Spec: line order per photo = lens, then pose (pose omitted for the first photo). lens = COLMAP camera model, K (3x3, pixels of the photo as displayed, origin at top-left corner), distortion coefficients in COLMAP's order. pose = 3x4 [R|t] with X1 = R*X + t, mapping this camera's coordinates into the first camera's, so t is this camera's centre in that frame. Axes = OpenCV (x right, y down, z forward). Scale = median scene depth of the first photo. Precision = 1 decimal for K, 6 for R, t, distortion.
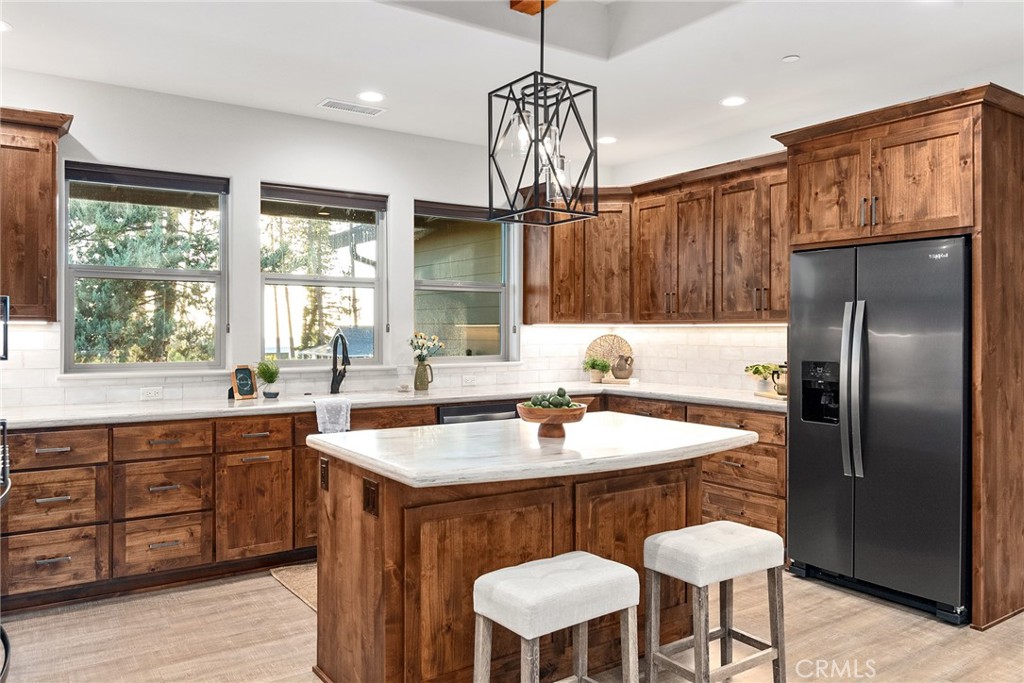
lens RADIAL K [[752.6, 0, 513.2], [0, 752.6, 334.4], [0, 0, 1]] dist [-0.005955, -0.005912]
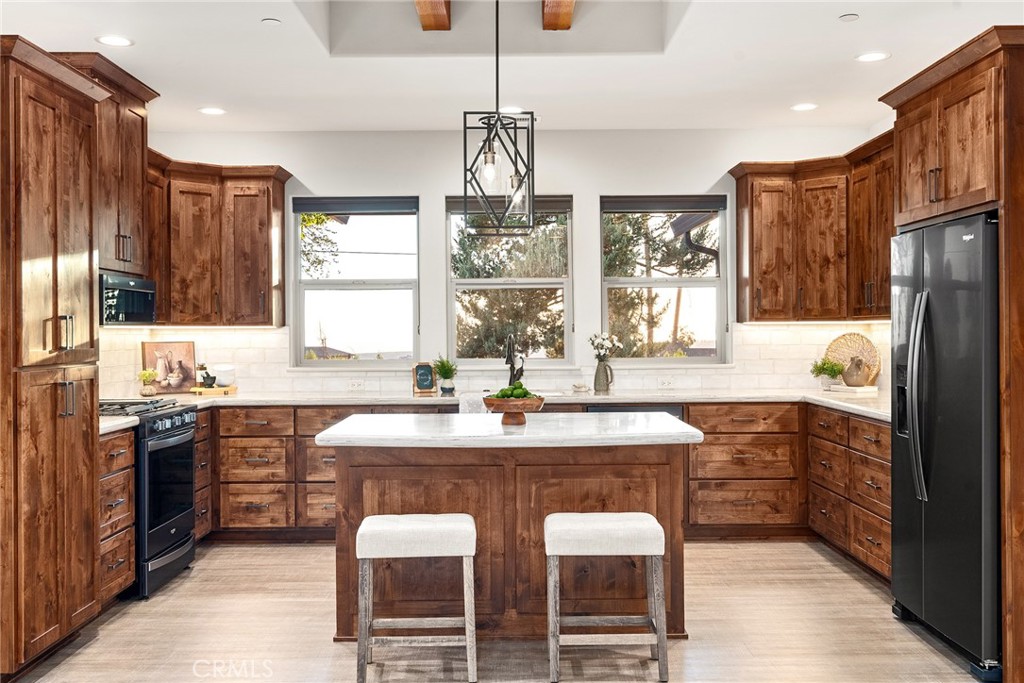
lens RADIAL K [[991.7, 0, 512.0], [0, 991.7, 341.5], [0, 0, 1]] dist [0.003369, -0.012154]
pose [[0.824890, -0.001089, -0.565293, 0.719382], [0.005227, 0.999970, 0.005700, 0.002152], [0.565269, -0.007656, 0.824871, -0.183245]]
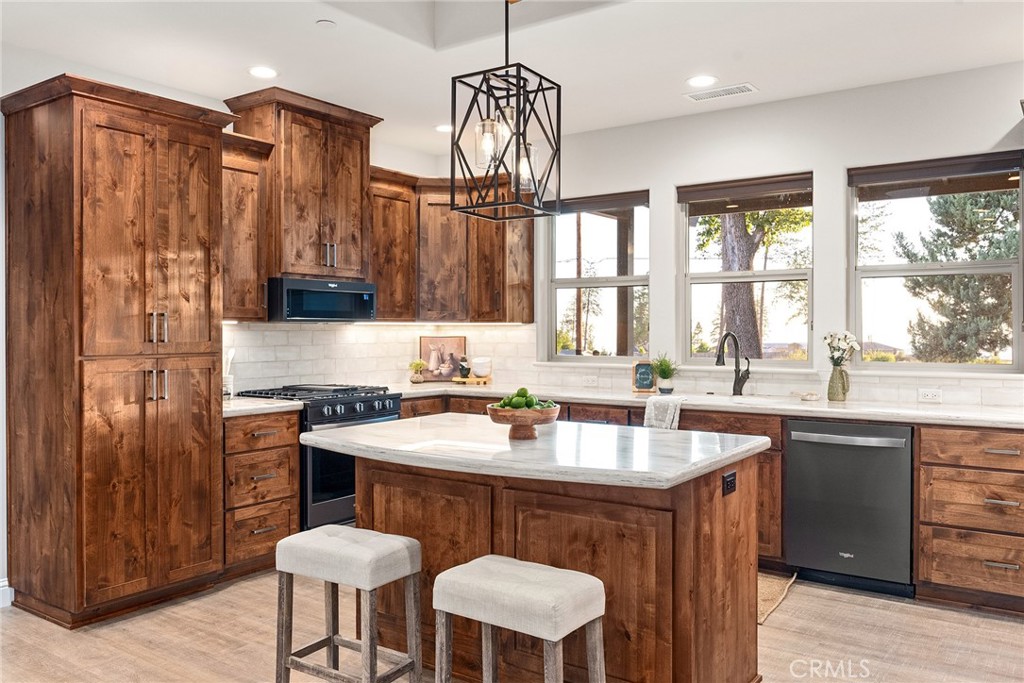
lens RADIAL K [[803.6, 0, 512.0], [0, 803.6, 341.5], [0, 0, 1]] dist [-0.007903, -0.006783]
pose [[0.343094, 0.012118, -0.939223, 0.813573], [-0.003534, 0.999926, 0.011610, 0.000297], [0.939295, -0.000665, 0.343111, 0.514410]]
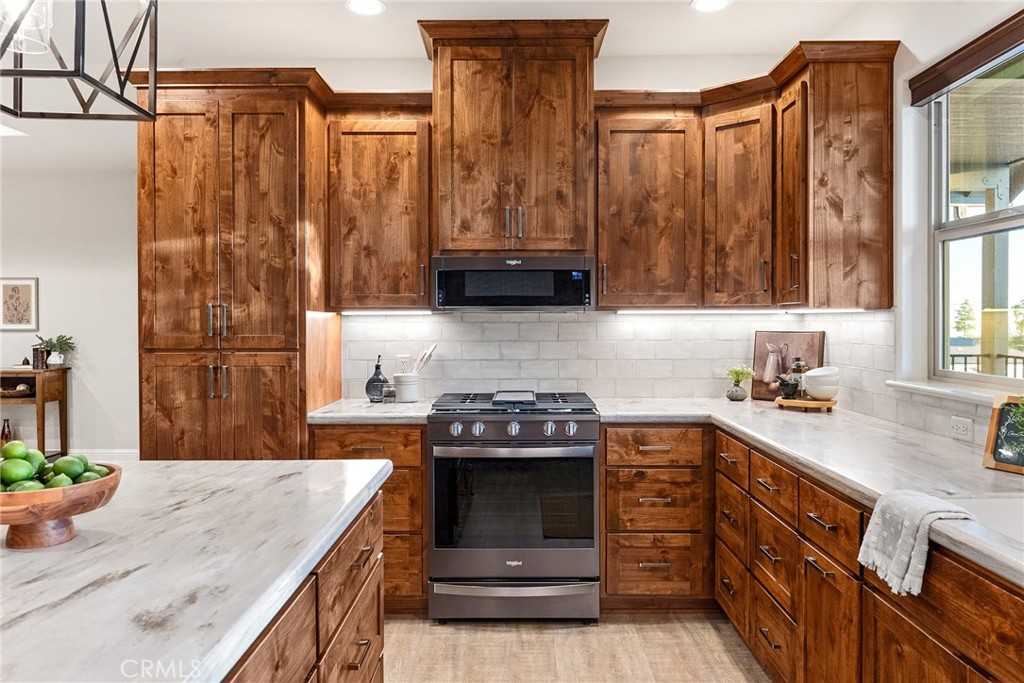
lens RADIAL K [[742.7, 0, 513.3], [0, 742.7, 329.6], [0, 0, 1]] dist [-0.005515, -0.001230]
pose [[-0.571215, 0.010534, -0.820733, 0.215236], [-0.002568, 0.999890, 0.014621, -0.006056], [0.820796, 0.010460, -0.571125, 1.226225]]
